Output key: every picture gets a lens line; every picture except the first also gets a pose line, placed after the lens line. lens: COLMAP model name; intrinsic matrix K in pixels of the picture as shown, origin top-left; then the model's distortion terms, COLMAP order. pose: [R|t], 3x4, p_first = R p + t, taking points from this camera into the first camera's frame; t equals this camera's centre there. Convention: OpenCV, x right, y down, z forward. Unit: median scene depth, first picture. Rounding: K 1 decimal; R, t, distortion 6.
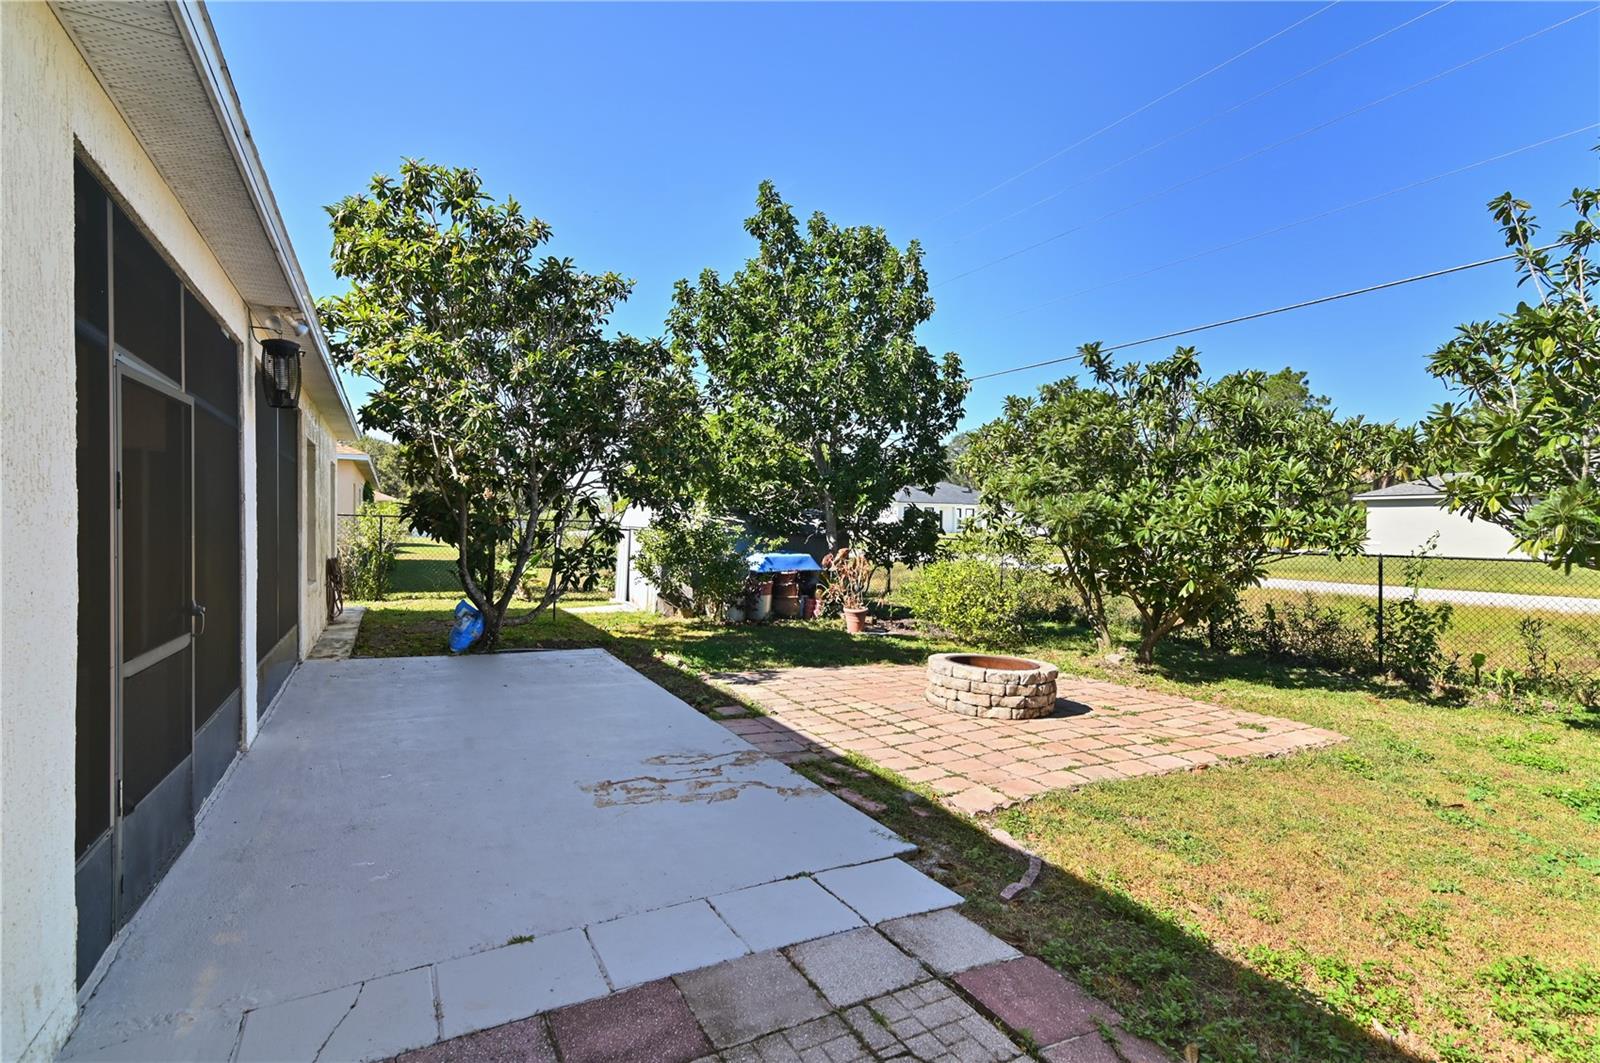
lens RADIAL K [[755.7, 0, 806.6], [0, 755.7, 537.9], [0, 0, 1]] dist [0.011793, 0.000866]
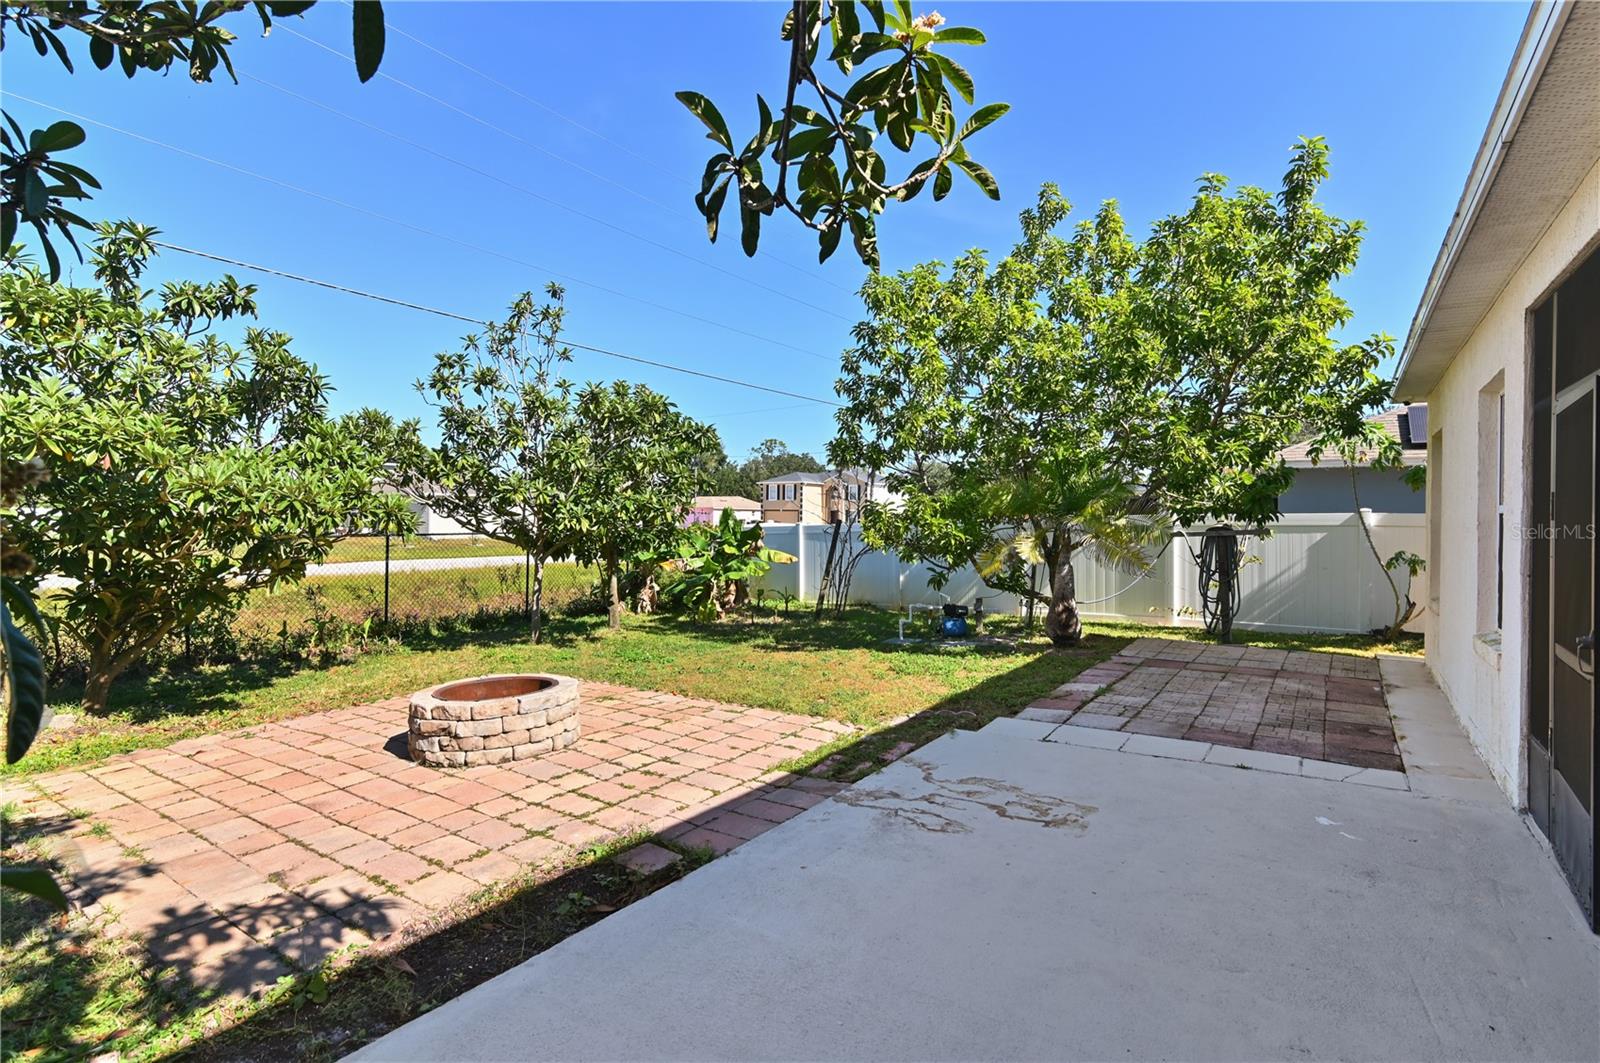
lens RADIAL K [[755.7, 0, 806.8], [0, 755.7, 523.7], [0, 0, 1]] dist [0.011793, 0.000866]
pose [[-0.448171, -0.022032, 0.893676, -0.745685], [-0.002120, 0.999720, 0.023584, -0.026798], [-0.893945, 0.008675, -0.448092, 1.355774]]
